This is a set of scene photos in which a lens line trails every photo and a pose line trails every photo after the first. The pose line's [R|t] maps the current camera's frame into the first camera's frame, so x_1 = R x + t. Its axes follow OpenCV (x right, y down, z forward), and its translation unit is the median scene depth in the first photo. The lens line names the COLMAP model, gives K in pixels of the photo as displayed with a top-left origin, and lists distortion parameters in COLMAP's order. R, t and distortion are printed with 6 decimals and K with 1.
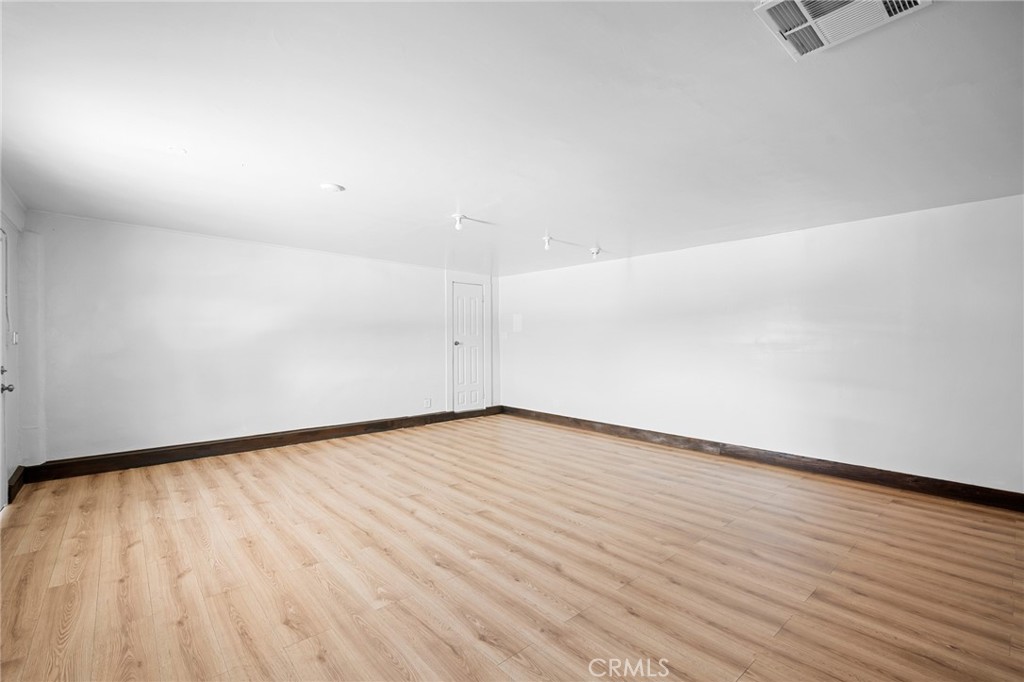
lens RADIAL K [[450.8, 0, 507.8], [0, 450.8, 345.1], [0, 0, 1]] dist [-0.000771, -0.000713]
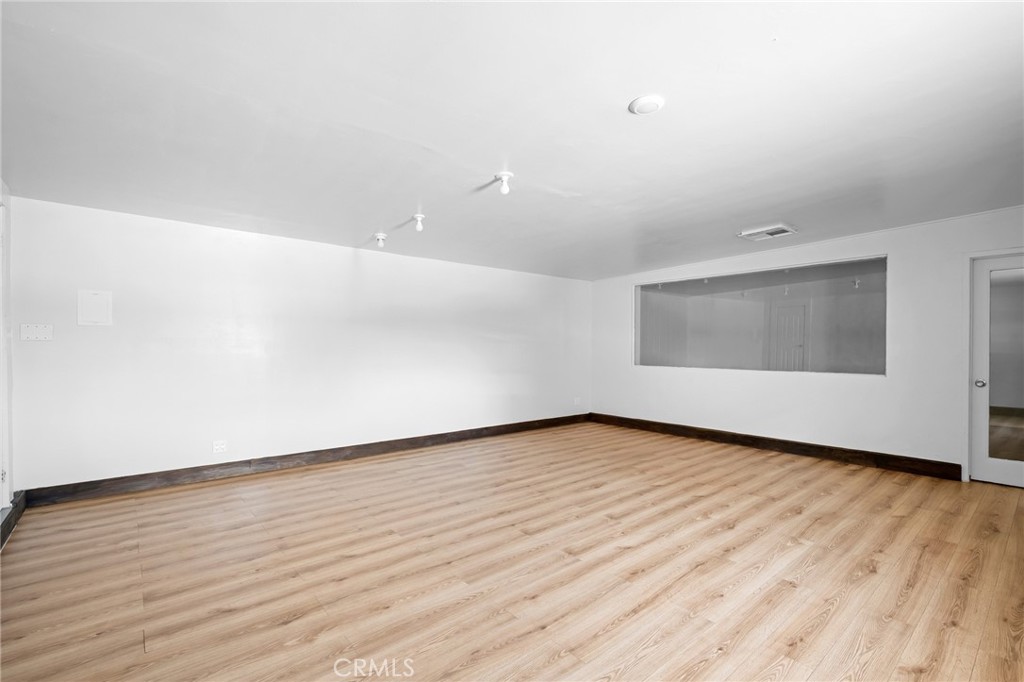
lens RADIAL K [[468.8, 0, 511.8], [0, 468.8, 351.9], [0, 0, 1]] dist [-0.004849, 0.001286]
pose [[0.009498, -0.010303, 0.999902, -1.183095], [0.009375, 0.999904, 0.010214, -0.005281], [-0.999911, 0.009277, 0.009594, 1.316030]]
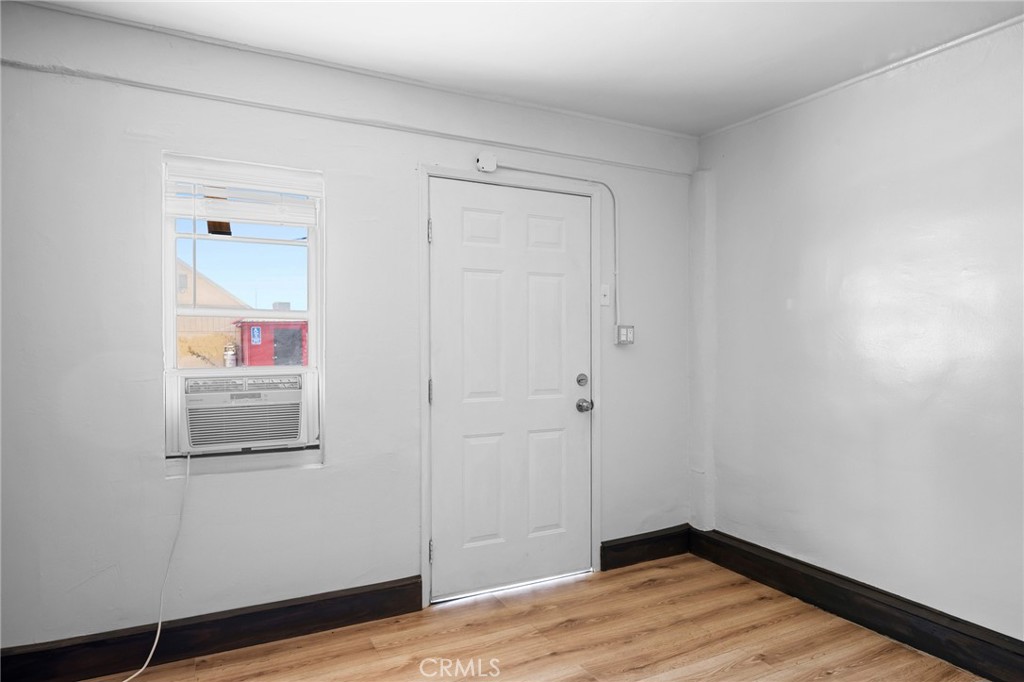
lens RADIAL K [[609.3, 0, 514.8], [0, 609.3, 350.9], [0, 0, 1]] dist [0.005135, 0.000566]
pose [[-0.228688, 0.018210, -0.973329, -0.190273], [-0.007027, 0.999768, 0.020356, -0.009080], [0.973474, 0.011495, -0.228507, 1.283712]]
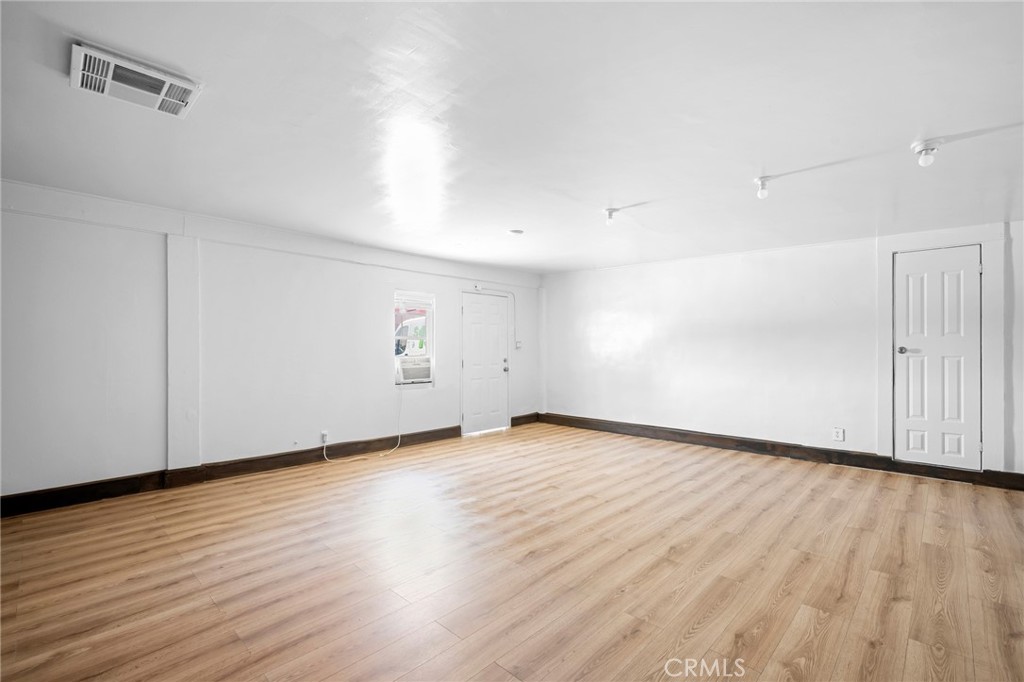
lens RADIAL K [[450.8, 0, 513.4], [0, 450.8, 337.9], [0, 0, 1]] dist [-0.000771, -0.000713]
pose [[0.099761, -0.018429, -0.994841, 1.065153], [-0.009344, 0.999767, -0.019458, -0.007719], [0.994968, 0.011237, 0.099566, 0.955067]]
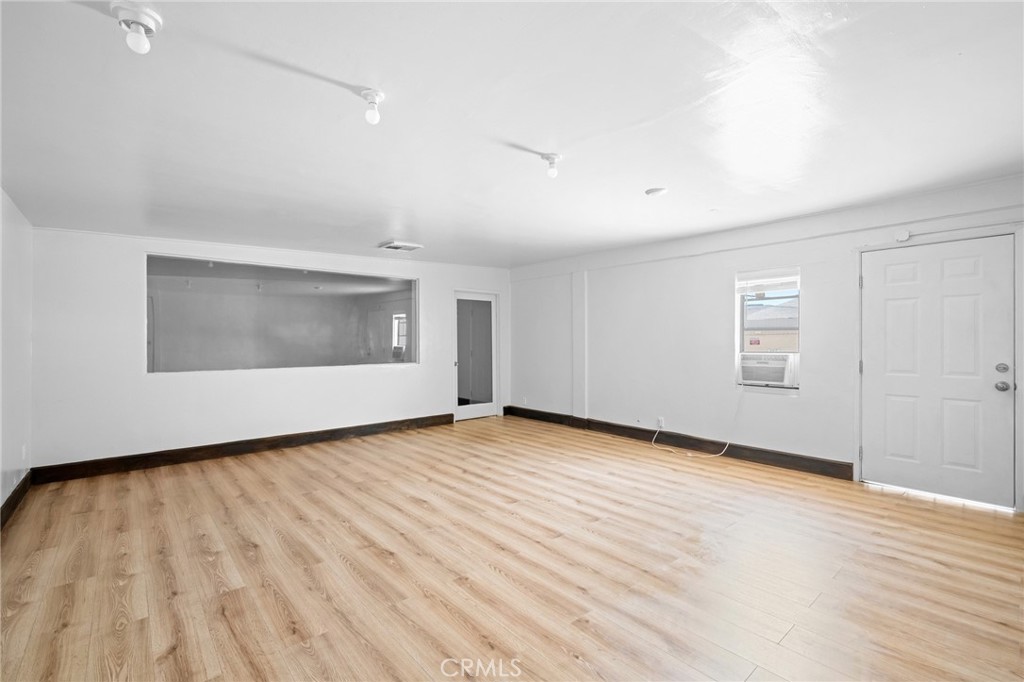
lens RADIAL K [[450.8, 0, 520.2], [0, 450.8, 332.7], [0, 0, 1]] dist [-0.000771, -0.000713]
pose [[-0.999791, 0.007236, -0.019139, -0.061259], [0.007421, 0.999926, -0.009588, -0.021689], [0.019068, -0.009728, -0.999771, 2.262336]]
